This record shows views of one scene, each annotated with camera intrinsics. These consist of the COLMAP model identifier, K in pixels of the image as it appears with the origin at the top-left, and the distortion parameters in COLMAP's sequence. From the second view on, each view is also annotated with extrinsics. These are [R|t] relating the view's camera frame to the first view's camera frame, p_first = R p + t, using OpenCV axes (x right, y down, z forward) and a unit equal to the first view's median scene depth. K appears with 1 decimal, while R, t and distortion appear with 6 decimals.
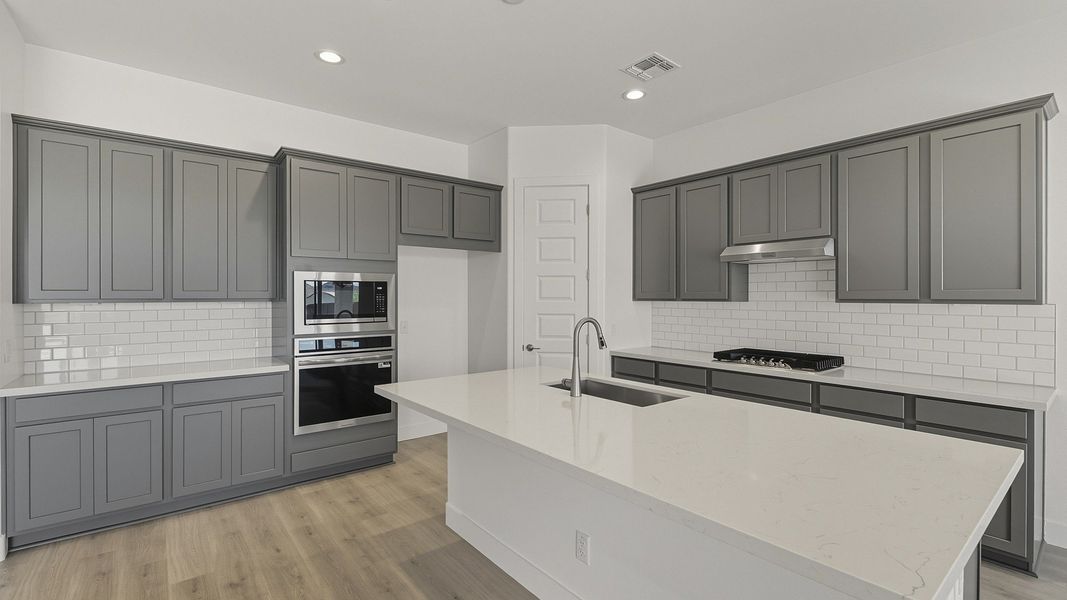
lens RADIAL K [[472.4, 0, 534.2], [0, 472.4, 294.3], [0, 0, 1]] dist [-0.007744, 0.002478]
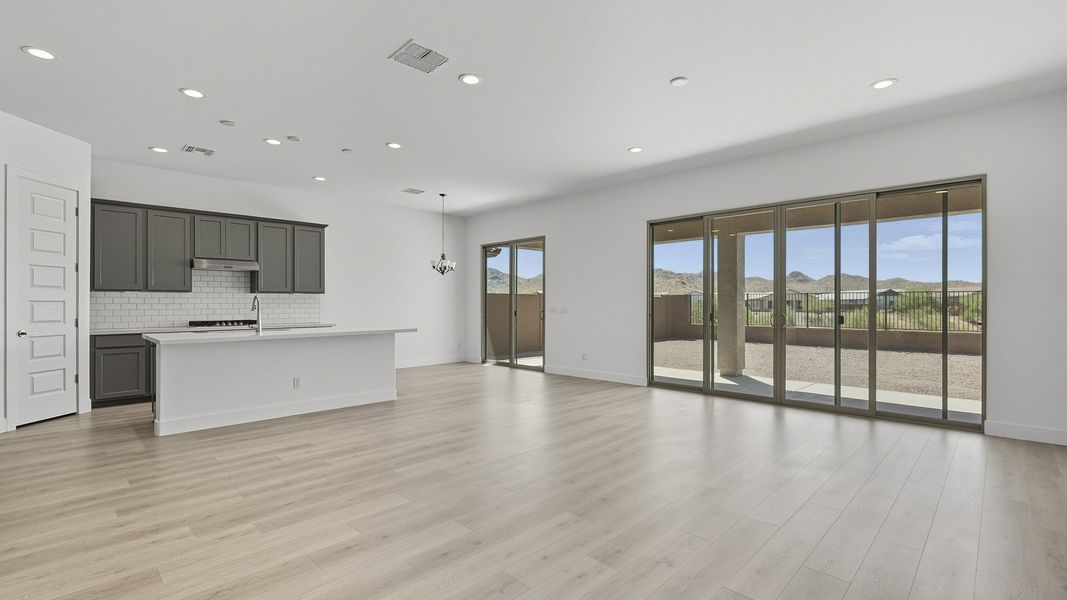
lens RADIAL K [[472.4, 0, 540.7], [0, 472.4, 293.3], [0, 0, 1]] dist [-0.007744, 0.002478]
pose [[-0.120393, 0.023359, 0.992451, -1.362332], [0.002207, 0.999727, -0.023263, 0.060978], [-0.992724, -0.000611, -0.120412, -0.000123]]
